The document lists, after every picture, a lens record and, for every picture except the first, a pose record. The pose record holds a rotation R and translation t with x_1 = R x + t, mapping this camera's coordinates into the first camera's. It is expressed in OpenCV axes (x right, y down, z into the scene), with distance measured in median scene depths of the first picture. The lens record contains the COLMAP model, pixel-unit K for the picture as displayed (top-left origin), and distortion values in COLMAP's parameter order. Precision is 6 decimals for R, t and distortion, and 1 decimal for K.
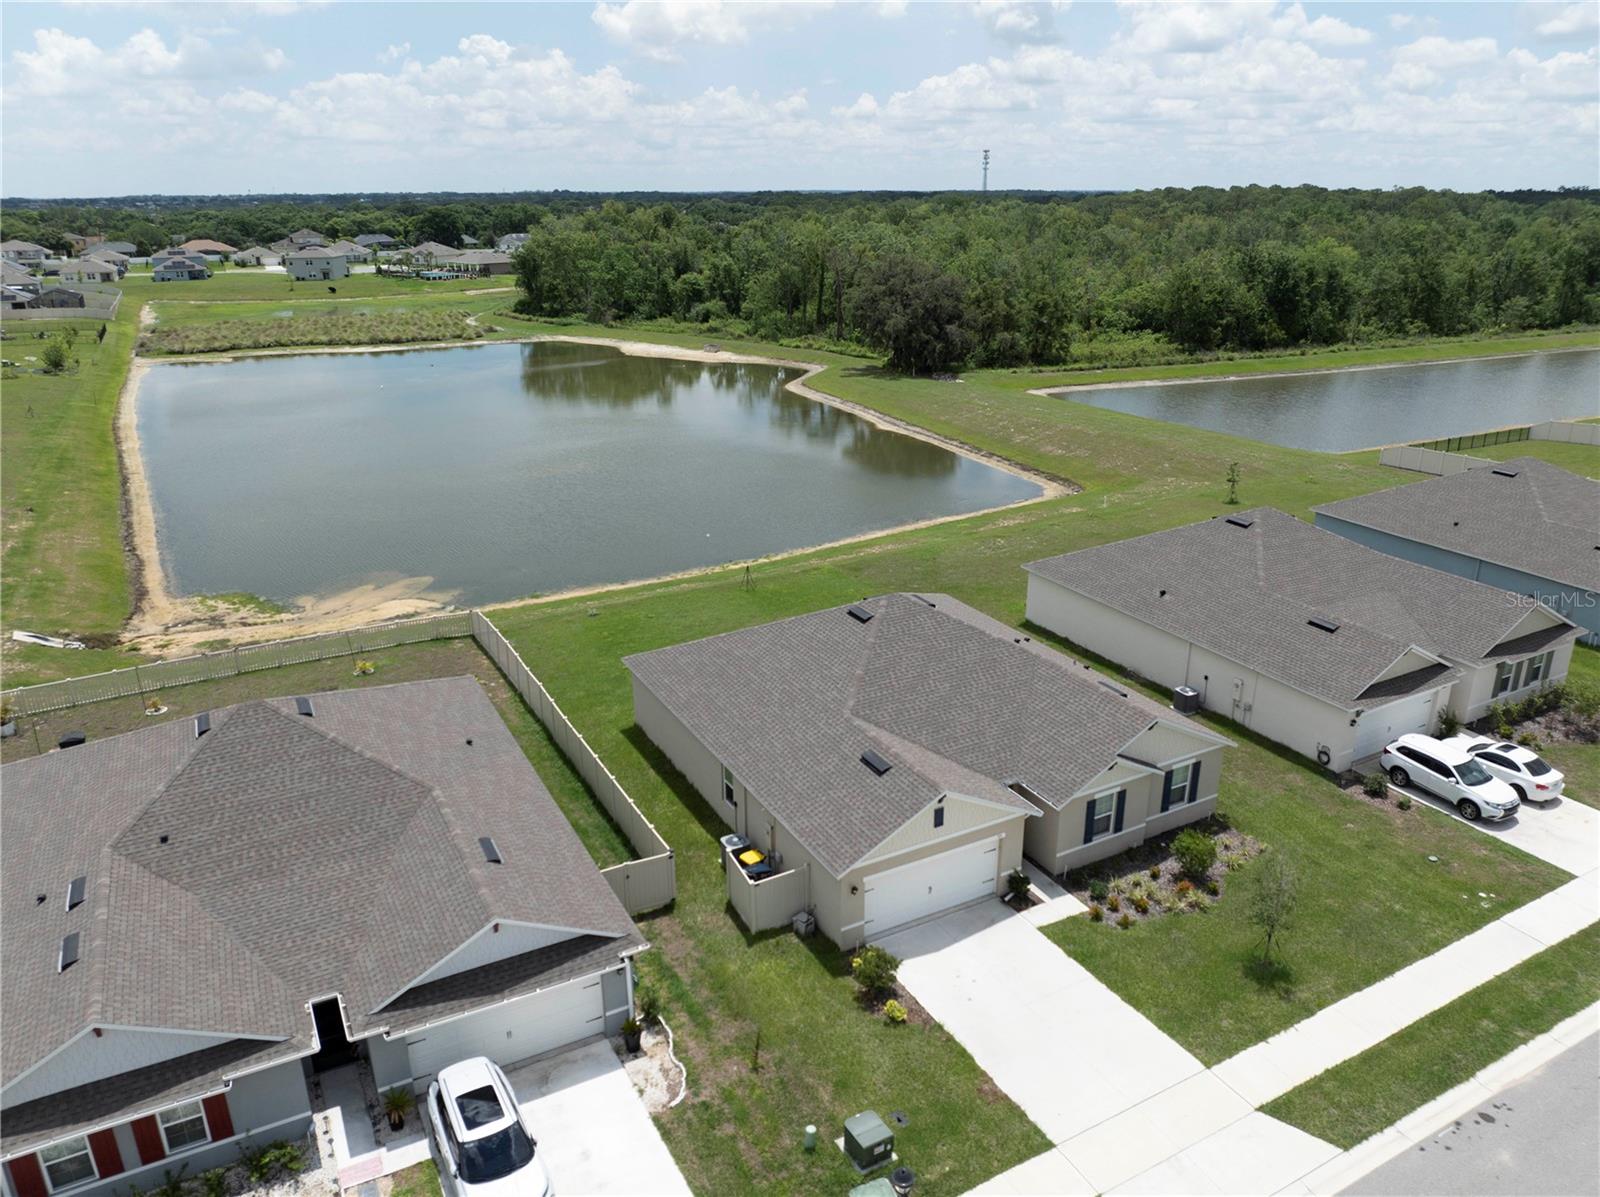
lens RADIAL K [[1130.4, 0, 800.9], [0, 1130.4, 591.8], [0, 0, 1]] dist [-0.053404, 0.025148]
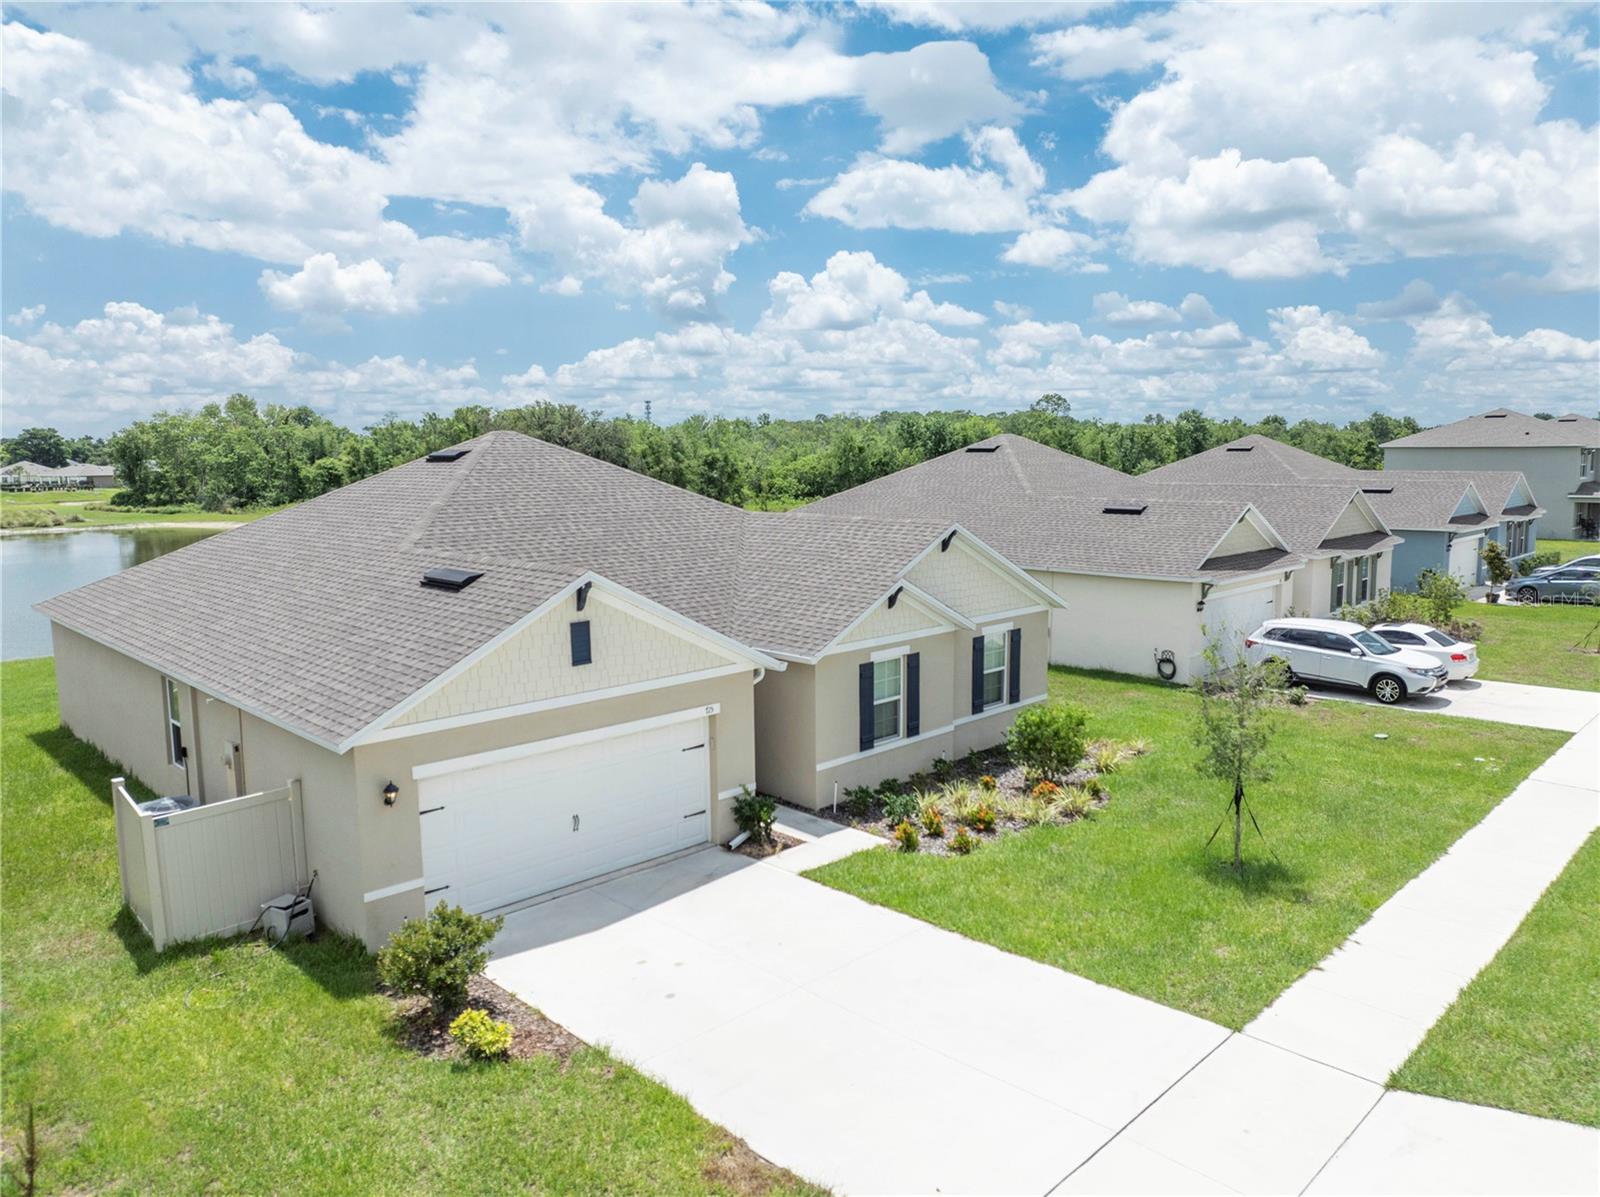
lens RADIAL K [[1130.4, 0, 808.3], [0, 1130.4, 562.7], [0, 0, 1]] dist [-0.053404, 0.025148]
pose [[0.958594, -0.034949, 0.282622, 0.038199], [0.103702, 0.967139, -0.232140, 0.136758], [-0.265222, 0.251836, 0.930718, 0.244054]]
